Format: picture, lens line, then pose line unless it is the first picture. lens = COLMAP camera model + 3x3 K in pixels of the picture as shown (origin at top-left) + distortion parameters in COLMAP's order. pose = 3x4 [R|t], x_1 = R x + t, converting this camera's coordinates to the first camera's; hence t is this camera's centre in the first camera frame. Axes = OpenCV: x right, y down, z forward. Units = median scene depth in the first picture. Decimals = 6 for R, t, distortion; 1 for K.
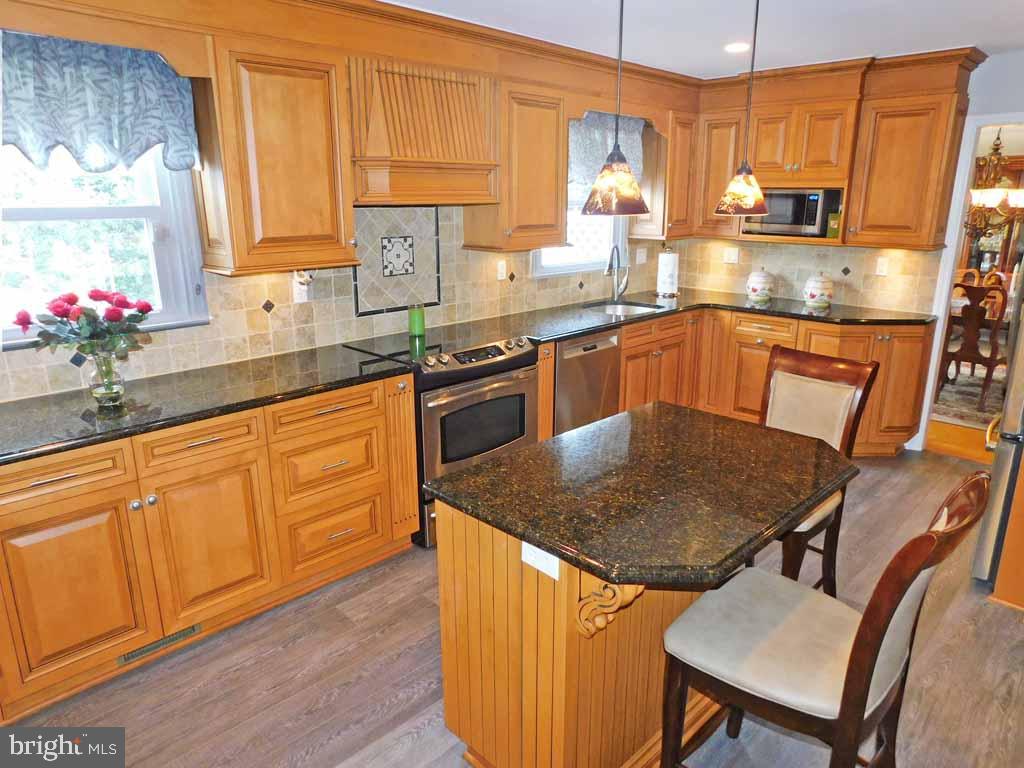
lens RADIAL K [[679.0, 0, 517.2], [0, 679.0, 384.0], [0, 0, 1]] dist [-0.062980, 0.049919]
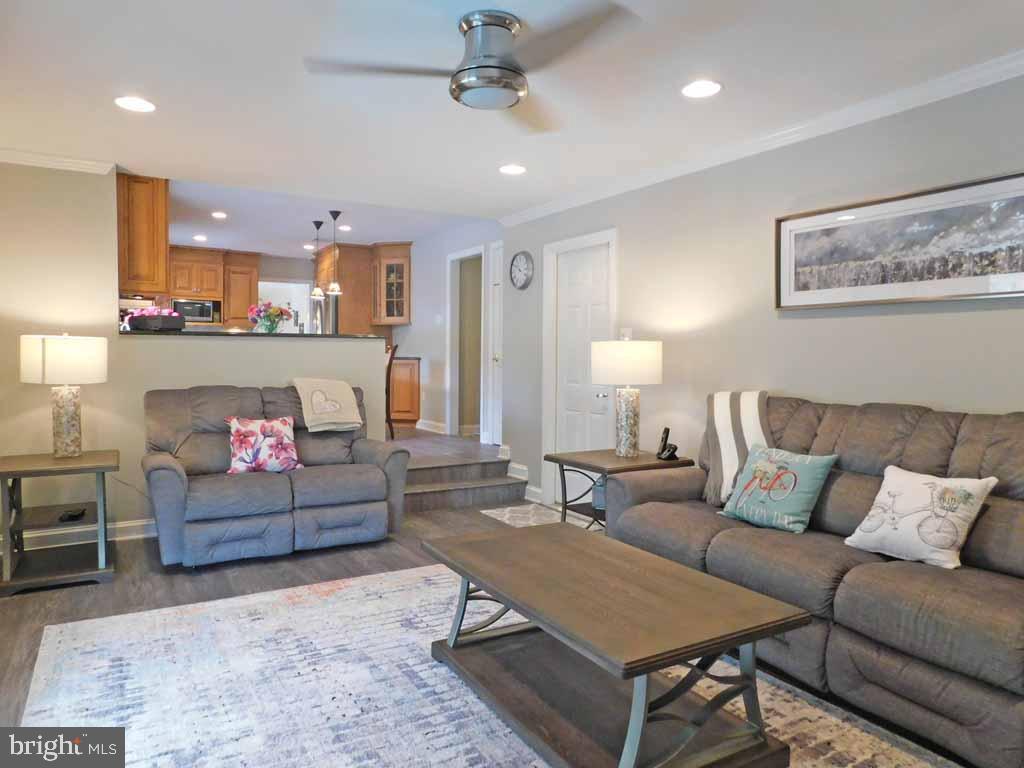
lens RADIAL K [[679.0, 0, 514.6], [0, 679.0, 383.9], [0, 0, 1]] dist [-0.062980, 0.049919]
pose [[0.238901, -0.037428, 0.970322, -1.827657], [0.253738, 0.966945, -0.025174, 0.354875], [-0.937307, 0.252221, 0.240501, -0.508049]]
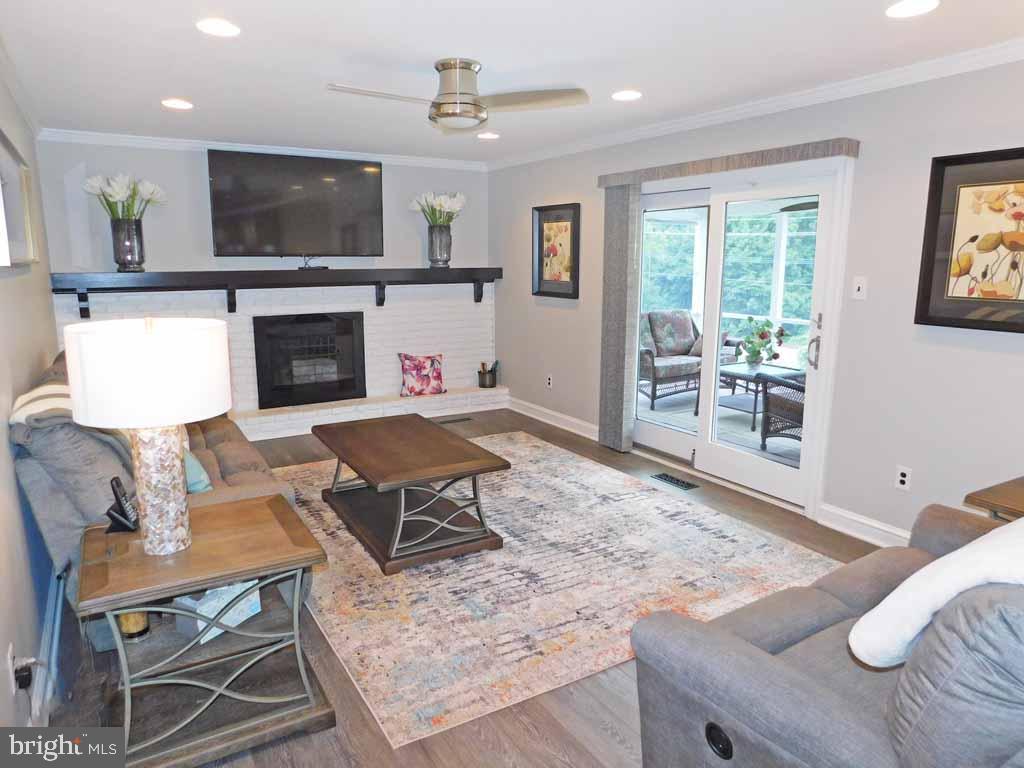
lens RADIAL K [[679.0, 0, 511.8], [0, 679.0, 386.9], [0, 0, 1]] dist [-0.062980, 0.049919]
pose [[-0.245852, 0.181491, -0.952165, -0.151609], [-0.263683, 0.932747, 0.245874, 0.132411], [0.932753, 0.311518, -0.181461, -0.019239]]
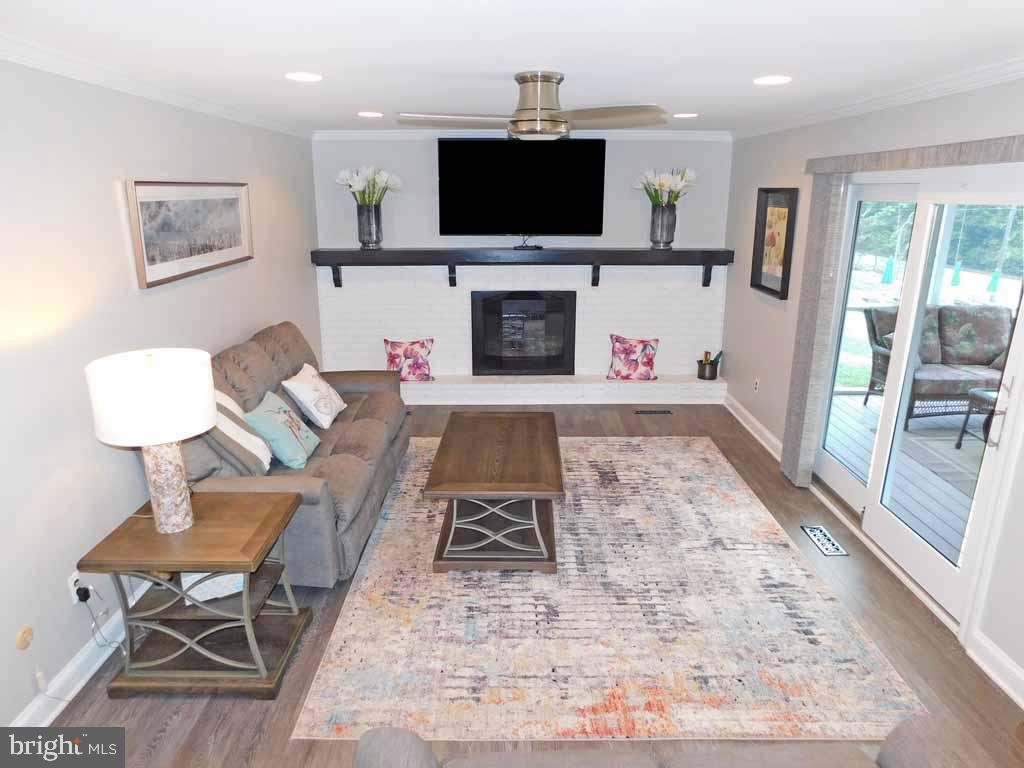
lens RADIAL K [[679.0, 0, 510.2], [0, 679.0, 380.9], [0, 0, 1]] dist [-0.062980, 0.049919]
pose [[-0.710142, 0.191544, -0.677502, -0.402991], [-0.189608, 0.874700, 0.446038, -0.078426], [0.678046, 0.445210, -0.584843, 0.278457]]
